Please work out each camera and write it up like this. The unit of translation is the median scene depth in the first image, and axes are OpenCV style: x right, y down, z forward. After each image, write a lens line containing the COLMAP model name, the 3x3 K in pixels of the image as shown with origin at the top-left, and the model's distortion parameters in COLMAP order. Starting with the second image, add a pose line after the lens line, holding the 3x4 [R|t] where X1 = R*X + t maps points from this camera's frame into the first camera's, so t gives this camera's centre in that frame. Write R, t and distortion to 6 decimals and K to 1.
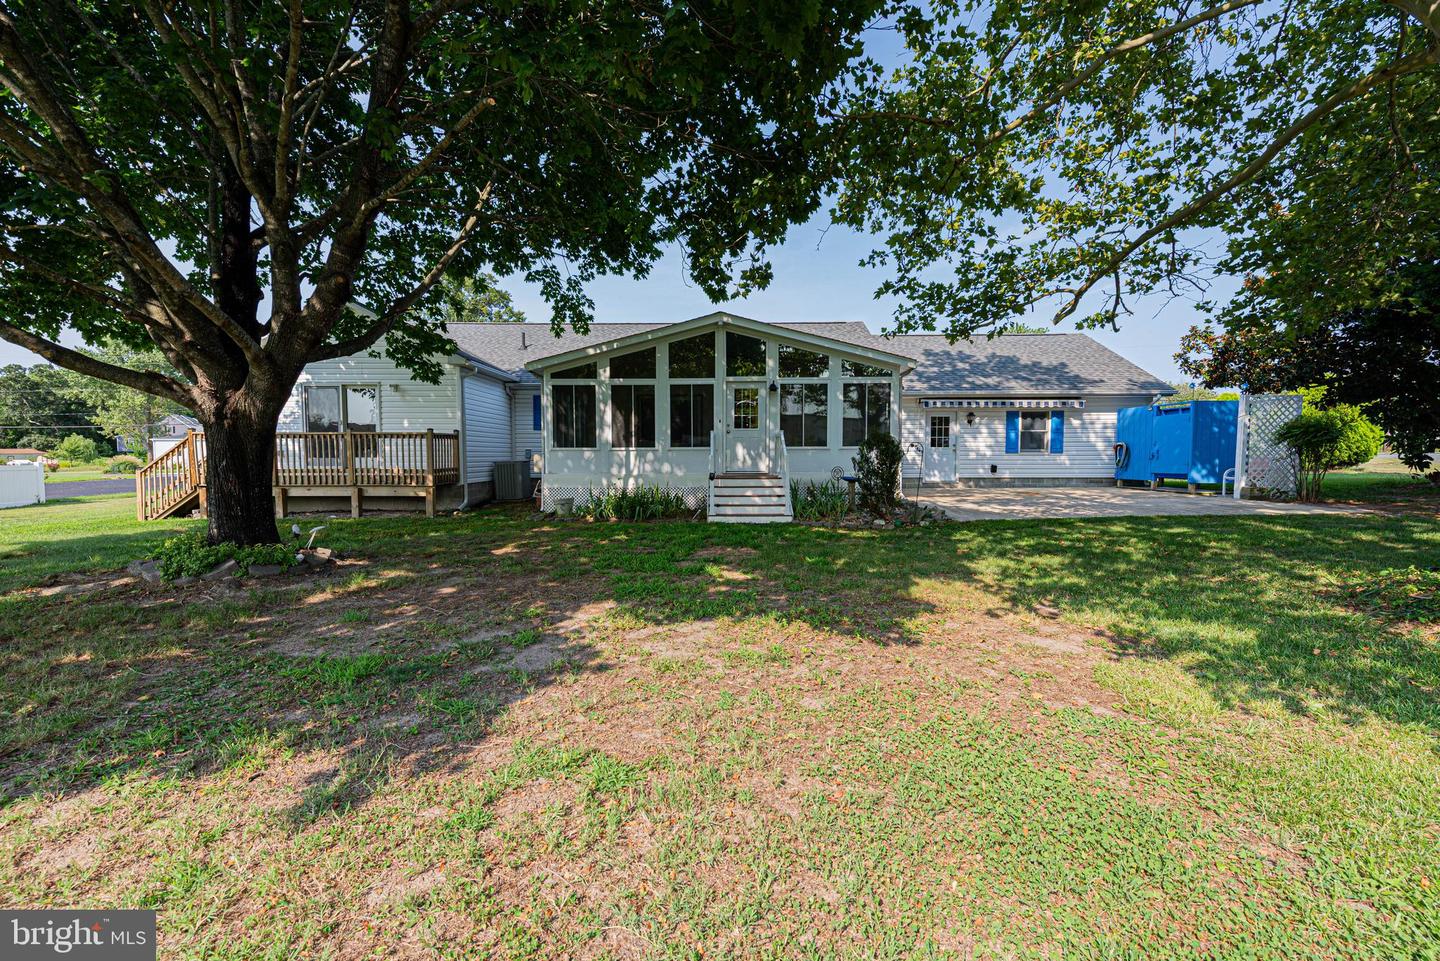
lens RADIAL K [[536.6, 0, 716.8], [0, 536.6, 465.3], [0, 0, 1]] dist [0.005392, -0.000016]
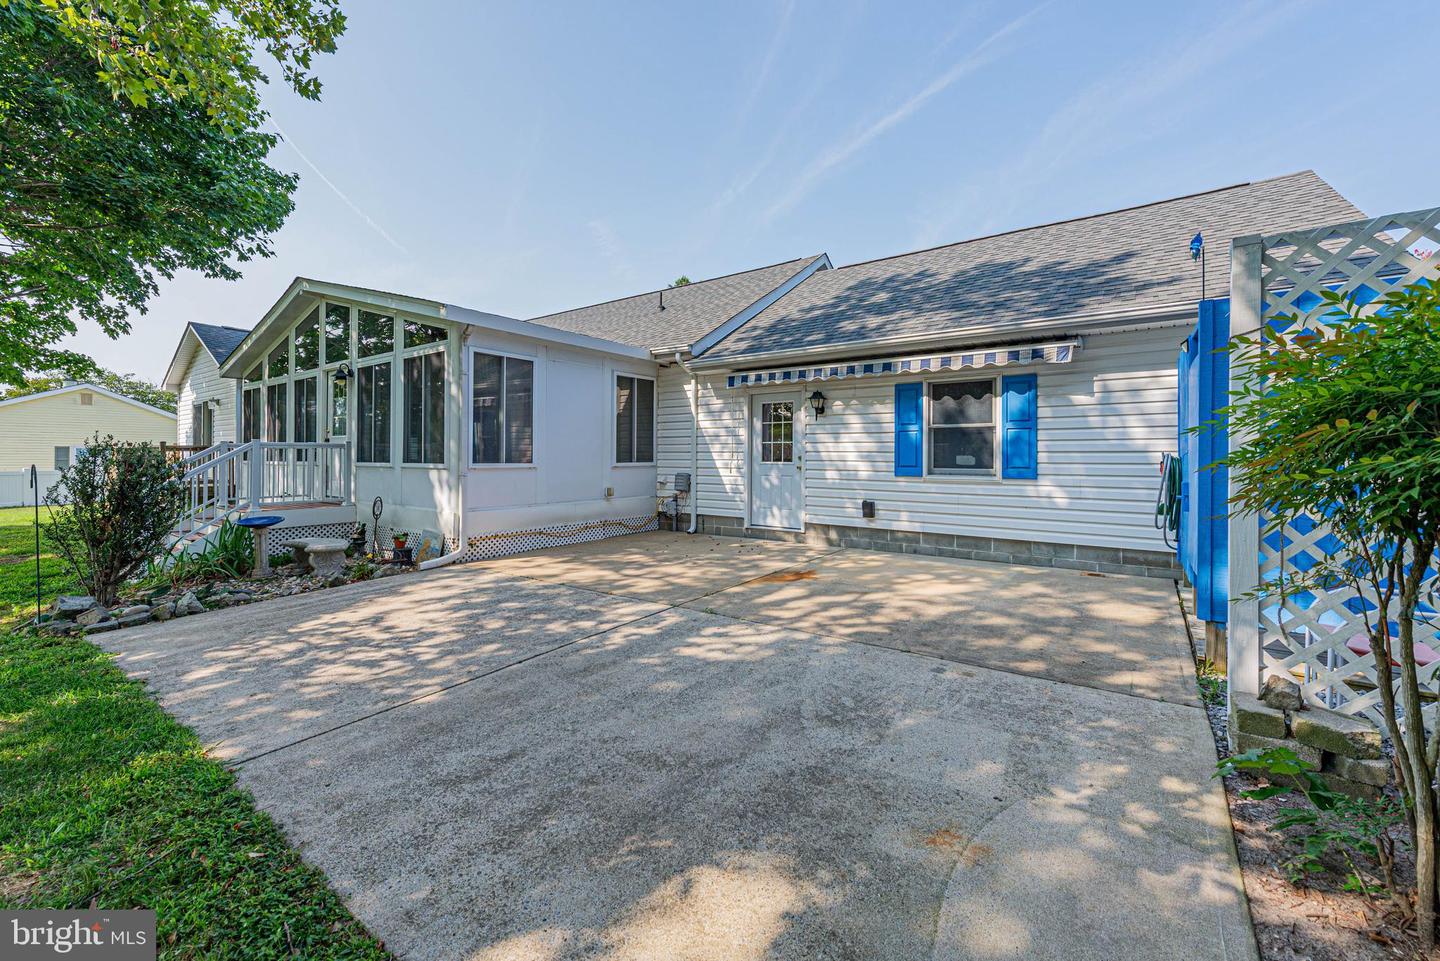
lens RADIAL K [[576.4, 0, 712.7], [0, 576.4, 459.8], [0, 0, 1]] dist [0.007068, -0.000317]
pose [[0.820985, 0.005435, -0.570924, 0.694882], [-0.016930, 0.999747, -0.014828, -0.026534], [0.570698, 0.021839, 0.820869, 0.516109]]
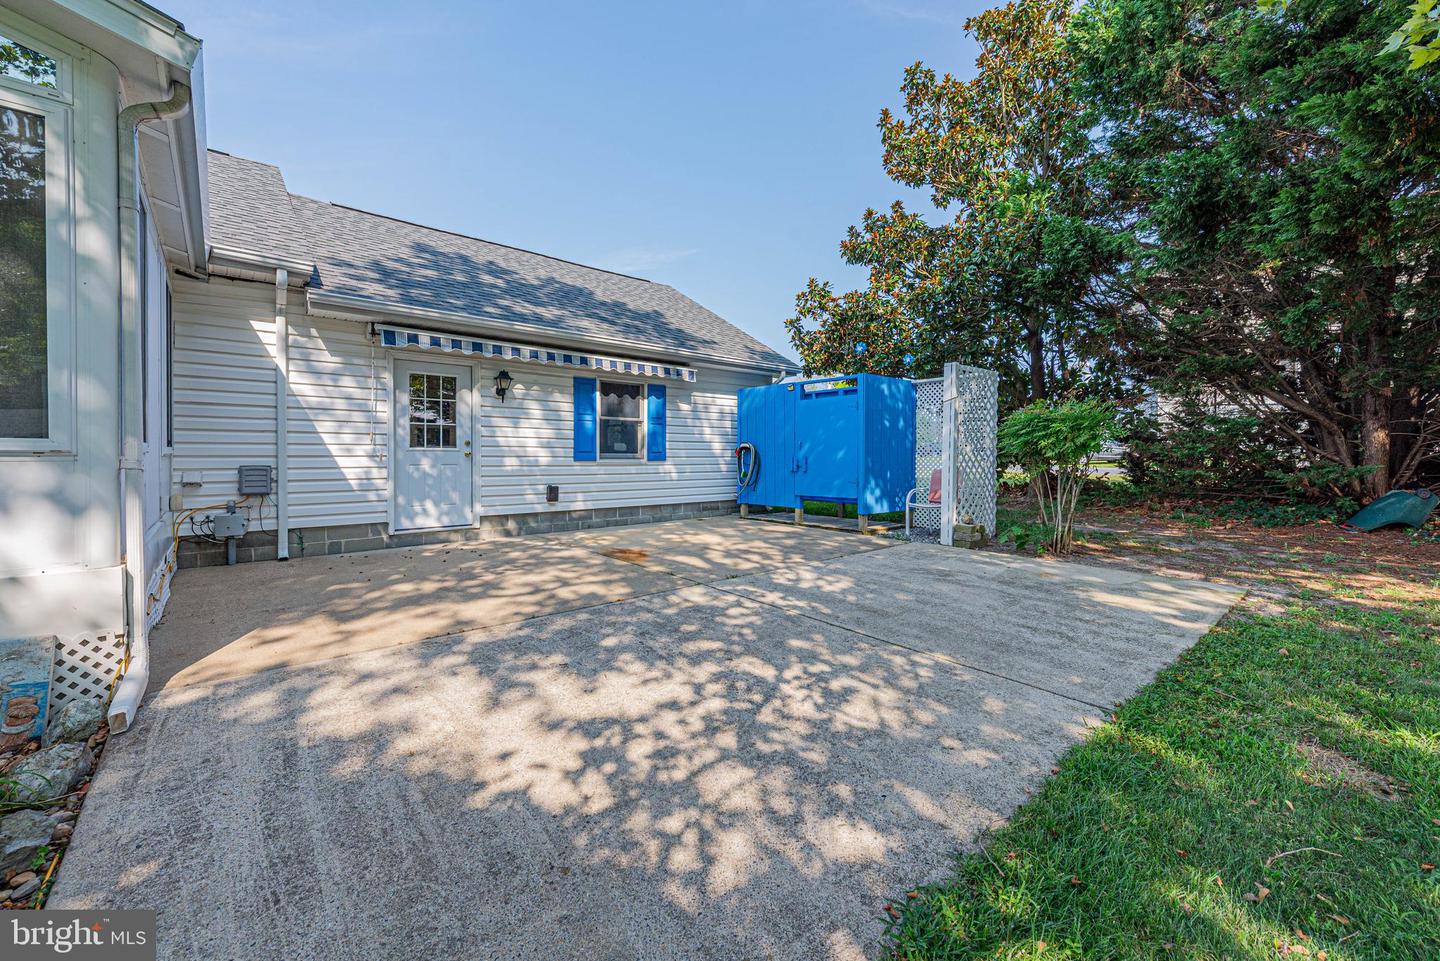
lens RADIAL K [[576.4, 0, 712.7], [0, 576.4, 459.8], [0, 0, 1]] dist [0.007068, -0.000317]
pose [[0.742619, -0.002681, 0.669708, 0.278724], [0.014793, 0.999814, -0.012402, -0.015087], [-0.669550, 0.019117, 0.742521, 0.524187]]
